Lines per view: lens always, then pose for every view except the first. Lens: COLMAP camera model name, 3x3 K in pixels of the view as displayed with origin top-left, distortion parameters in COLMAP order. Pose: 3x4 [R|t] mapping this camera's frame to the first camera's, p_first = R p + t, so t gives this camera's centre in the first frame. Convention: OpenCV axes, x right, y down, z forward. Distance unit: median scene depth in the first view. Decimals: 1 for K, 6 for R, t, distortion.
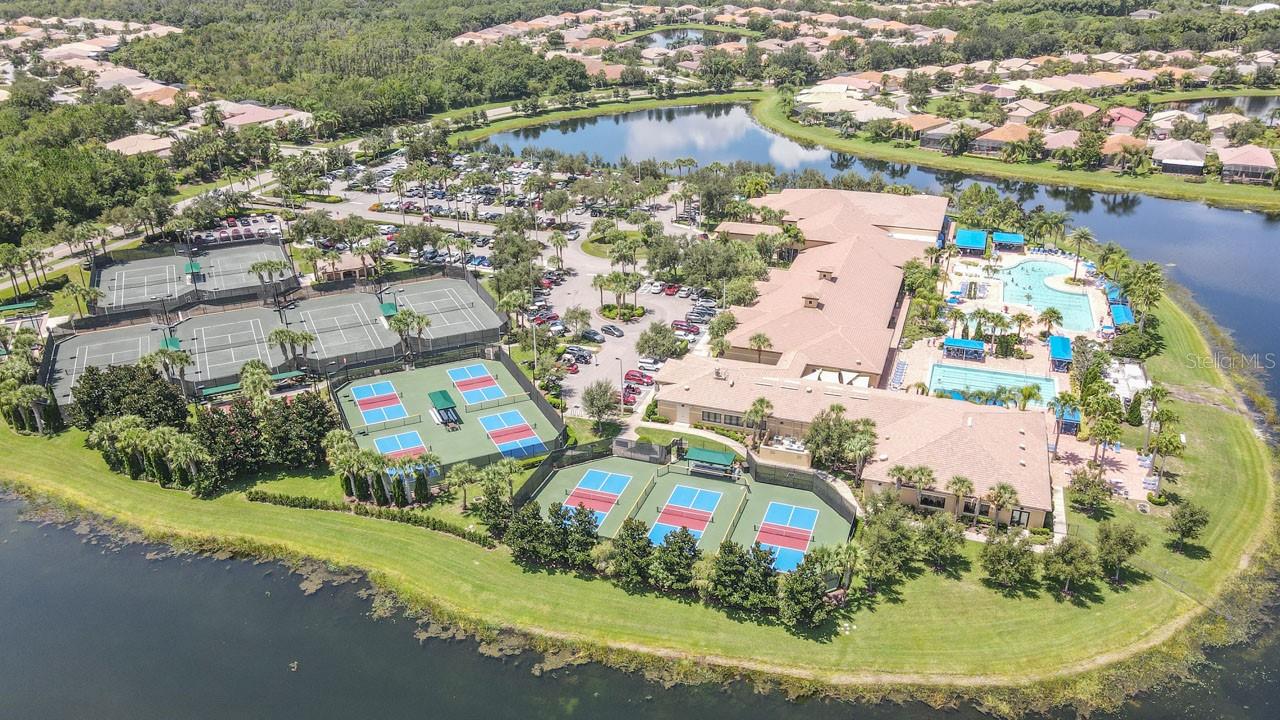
lens RADIAL K [[960.2, 0, 640.0], [0, 960.2, 360.0], [0, 0, 1]] dist [-0.001124, 0.044476]
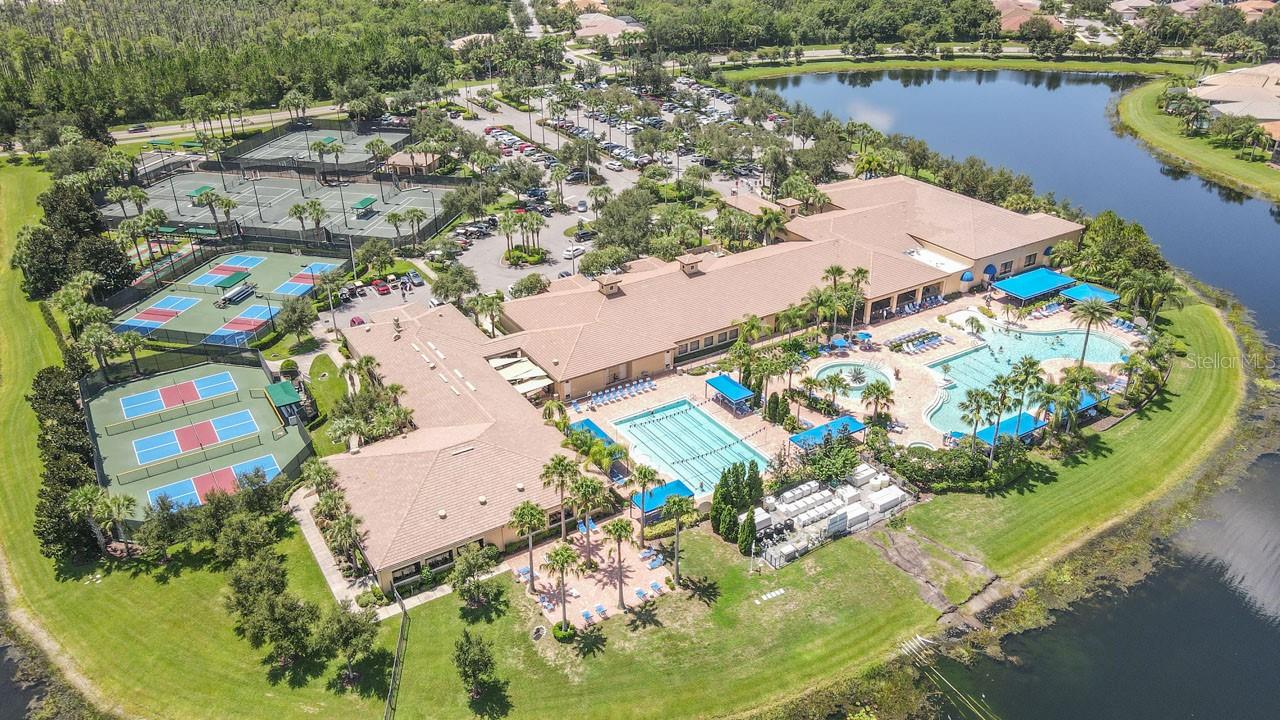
lens RADIAL K [[960.2, 0, 640.0], [0, 960.2, 360.0], [0, 0, 1]] dist [-0.001124, 0.044476]
pose [[0.781439, 0.287854, -0.553618, 0.605052], [-0.255708, 0.957043, 0.136680, -0.106908], [0.569180, 0.034757, 0.821478, 0.286511]]
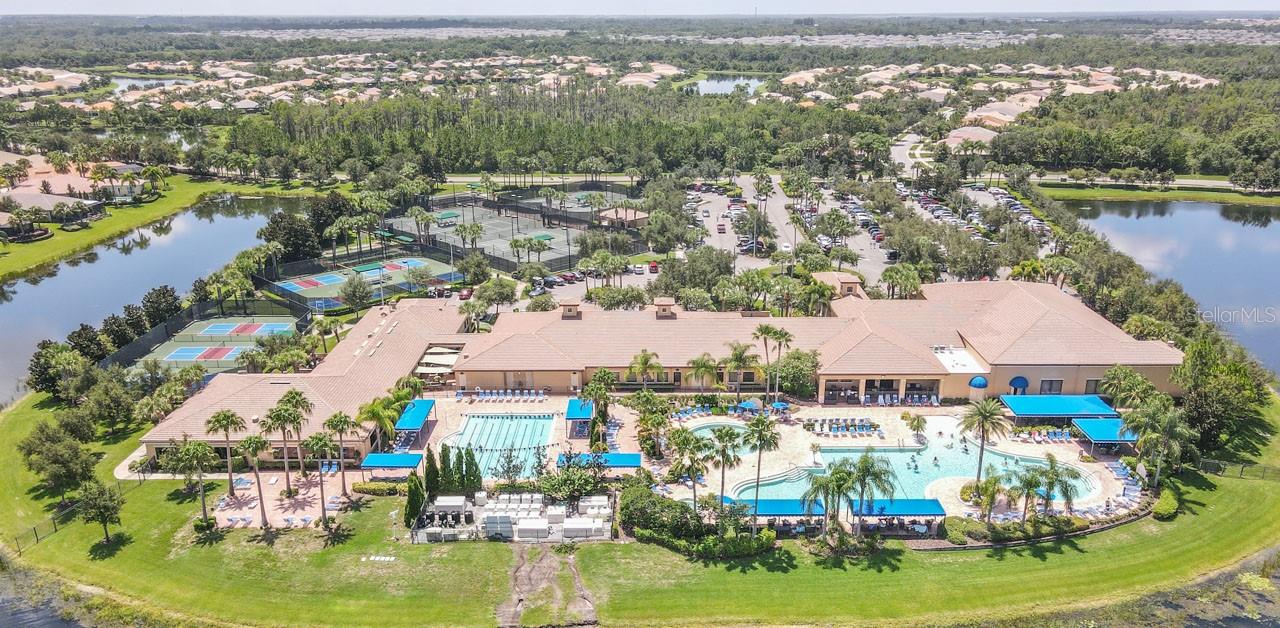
lens RADIAL K [[984.5, 0, 640.0], [0, 984.5, 314.0], [0, 0, 1]] dist [0.004918, 0.000089]
pose [[0.315578, 0.277120, -0.907532, 0.902918], [-0.385458, 0.911379, 0.144259, -0.187926], [0.867083, 0.304291, 0.394429, 0.610445]]
